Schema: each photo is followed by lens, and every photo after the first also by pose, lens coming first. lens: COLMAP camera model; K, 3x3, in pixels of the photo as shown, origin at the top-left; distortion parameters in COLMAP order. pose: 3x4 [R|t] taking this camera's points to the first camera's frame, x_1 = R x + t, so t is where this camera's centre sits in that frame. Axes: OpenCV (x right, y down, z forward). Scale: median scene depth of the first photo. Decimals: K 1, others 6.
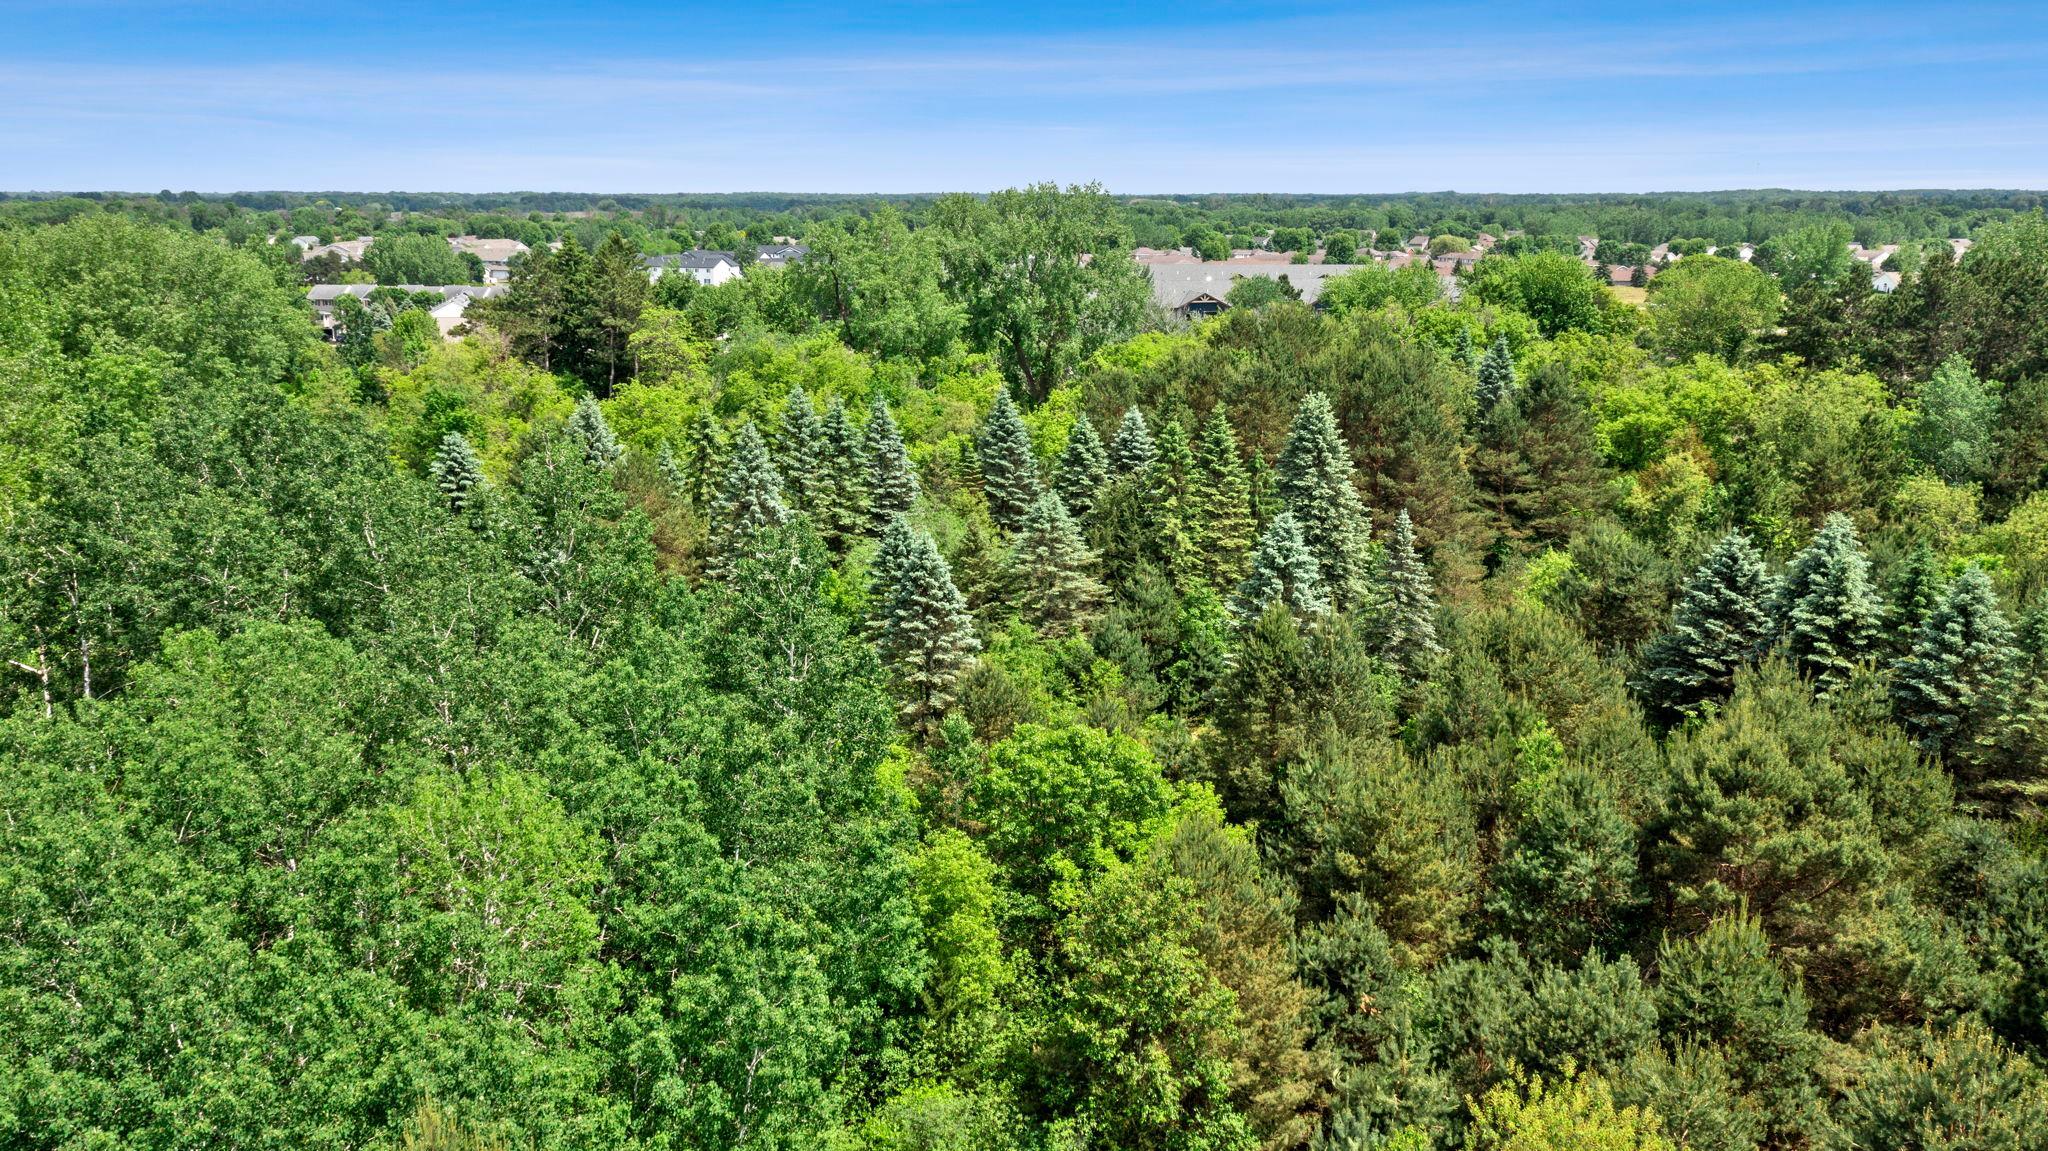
lens RADIAL K [[1652.3, 0, 1024.0], [0, 1652.3, 575.5], [0, 0, 1]] dist [0.002470, 0.002482]
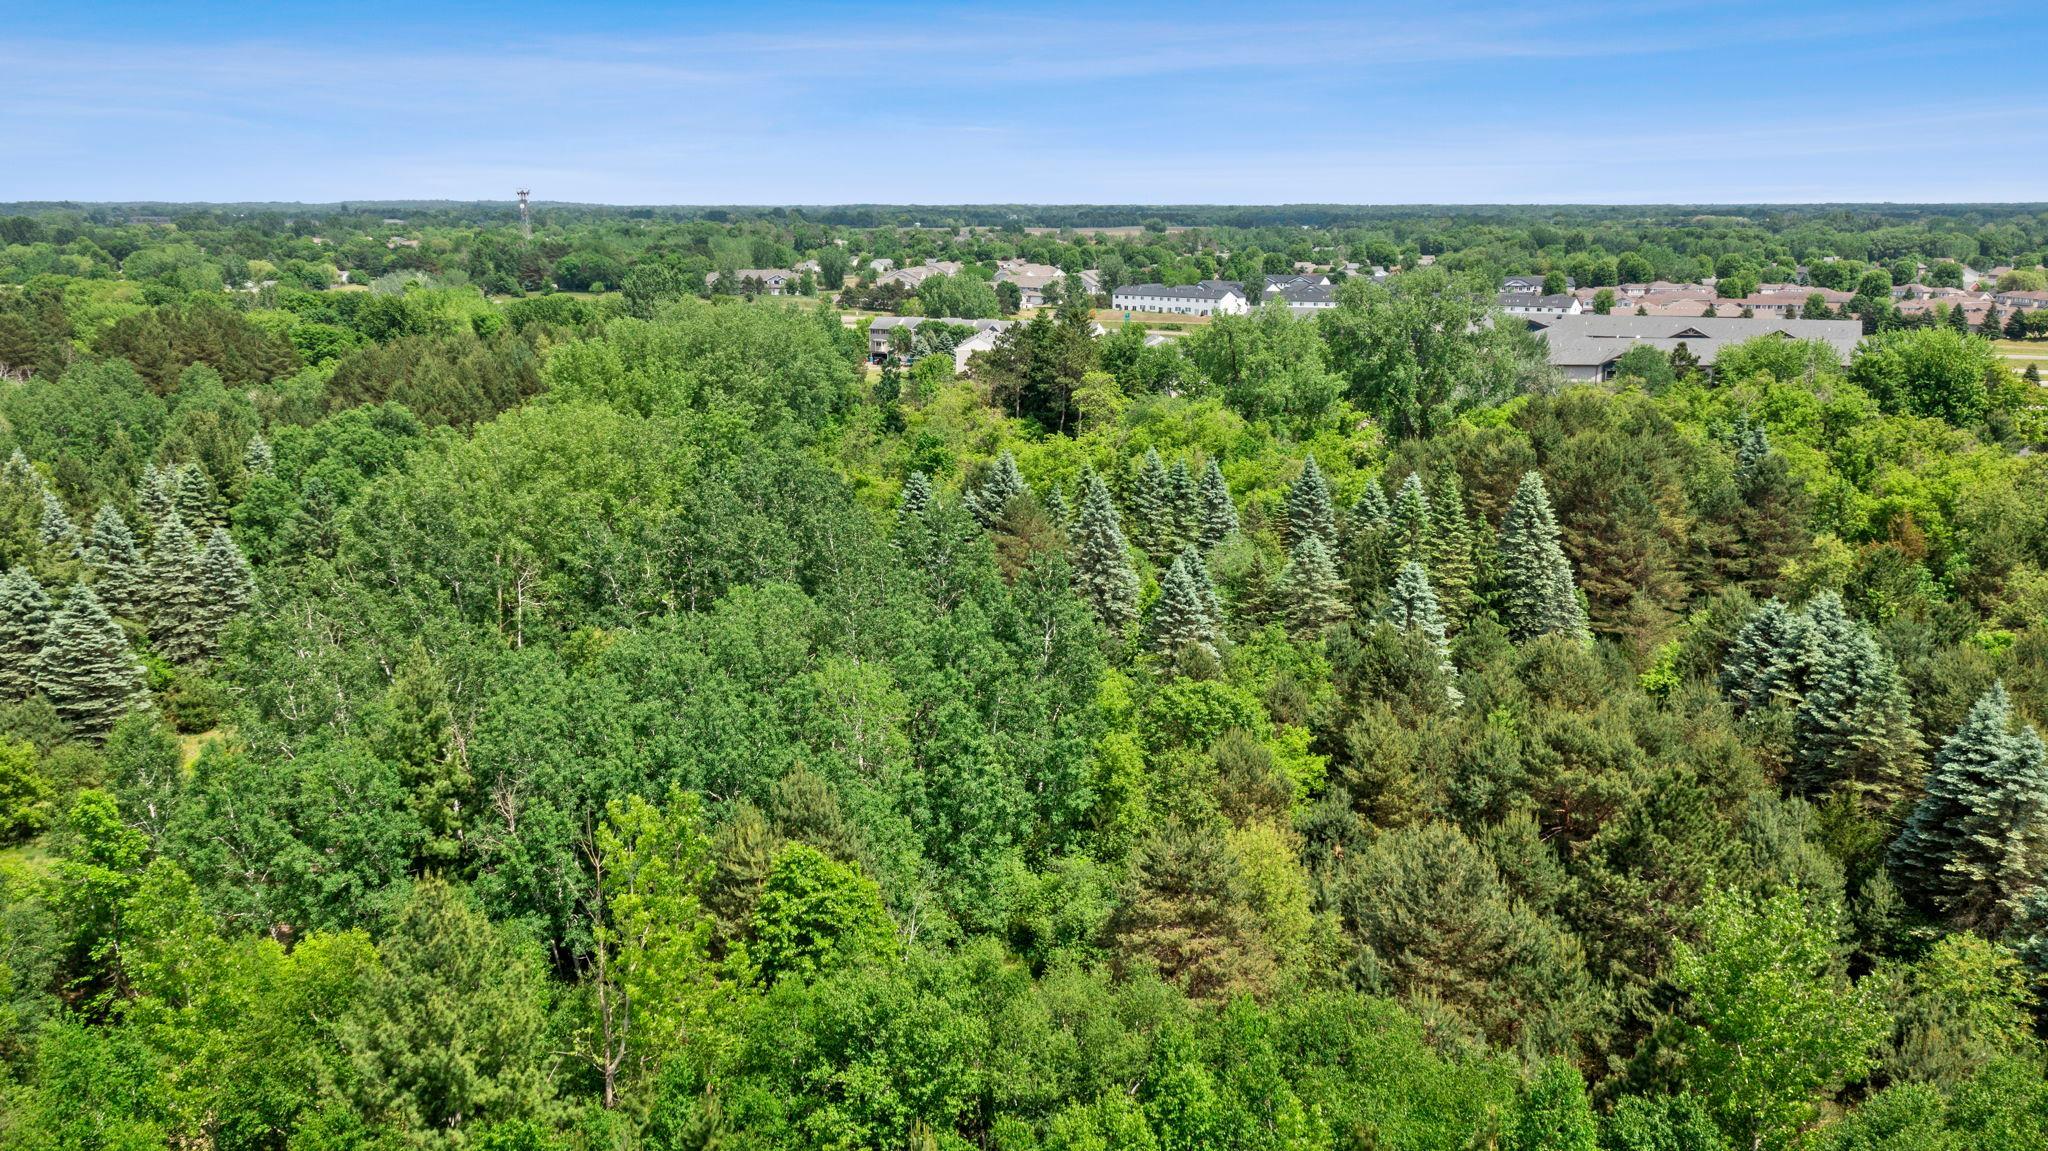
lens RADIAL K [[1652.3, 0, 1024.0], [0, 1652.3, 575.5], [0, 0, 1]] dist [0.002470, 0.002482]
pose [[0.947897, 0.070792, -0.310612, 0.208930], [-0.072527, 0.997349, 0.005974, -0.007328], [0.310212, 0.016865, 0.950518, -0.377620]]
